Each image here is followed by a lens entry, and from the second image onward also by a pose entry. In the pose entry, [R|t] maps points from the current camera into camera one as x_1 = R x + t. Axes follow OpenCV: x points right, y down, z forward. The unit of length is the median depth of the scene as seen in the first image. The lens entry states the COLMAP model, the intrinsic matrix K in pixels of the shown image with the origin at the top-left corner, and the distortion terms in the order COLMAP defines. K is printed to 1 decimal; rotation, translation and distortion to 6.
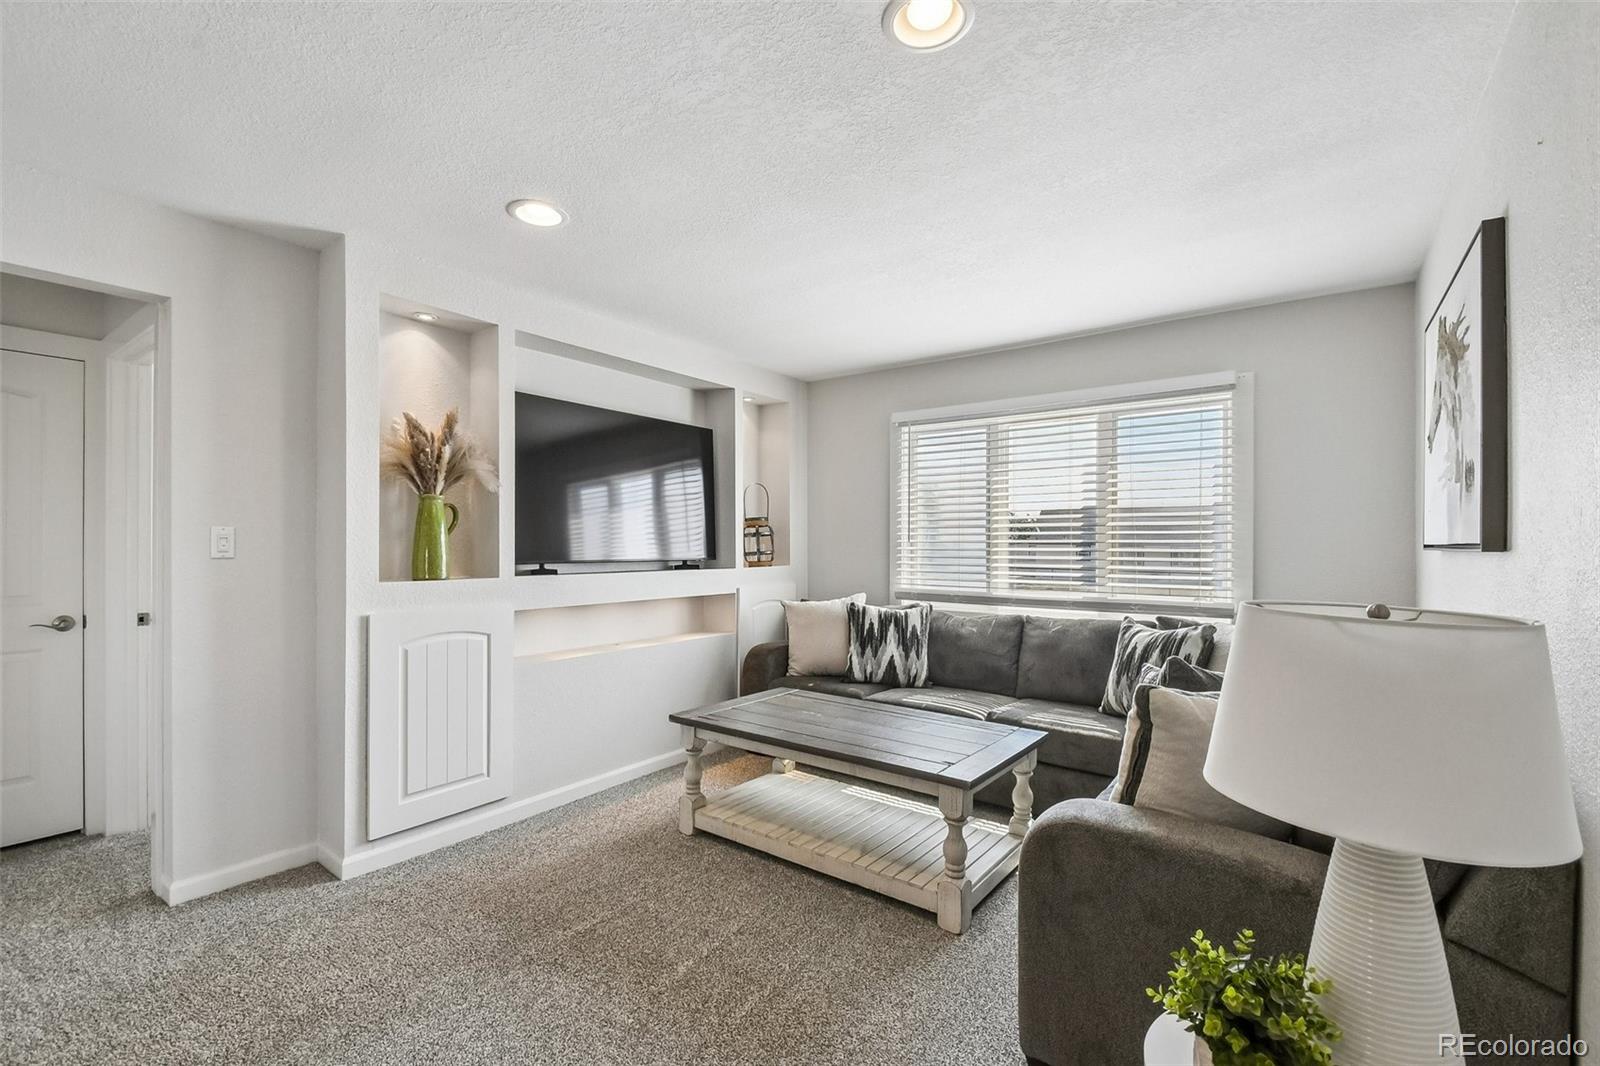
lens RADIAL K [[679.5, 0, 800.0], [0, 679.5, 533.0], [0, 0, 1]] dist [0.000354, -0.000068]
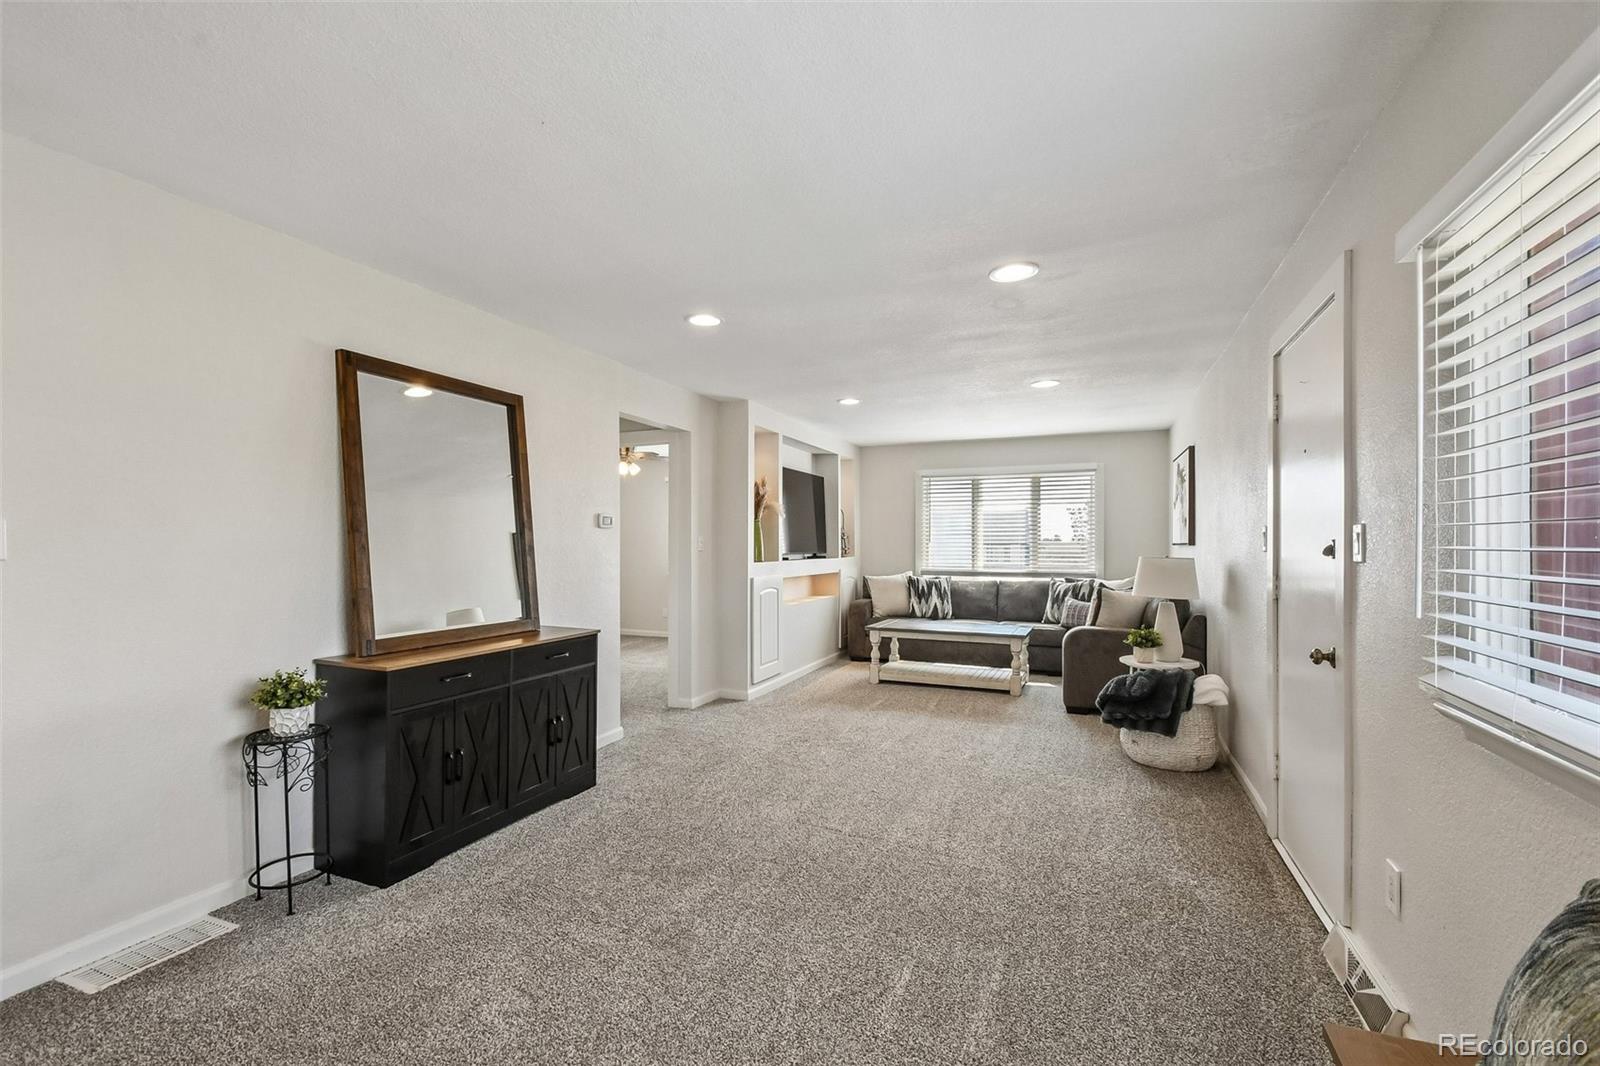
lens RADIAL K [[712.8, 0, 780.9], [0, 712.8, 535.5], [0, 0, 1]] dist [0.013321, 0.000165]
pose [[0.968874, 0.001372, 0.247551, -0.777907], [-0.002191, 0.999993, 0.003036, -0.012435], [-0.247545, -0.003484, 0.968870, -0.824583]]
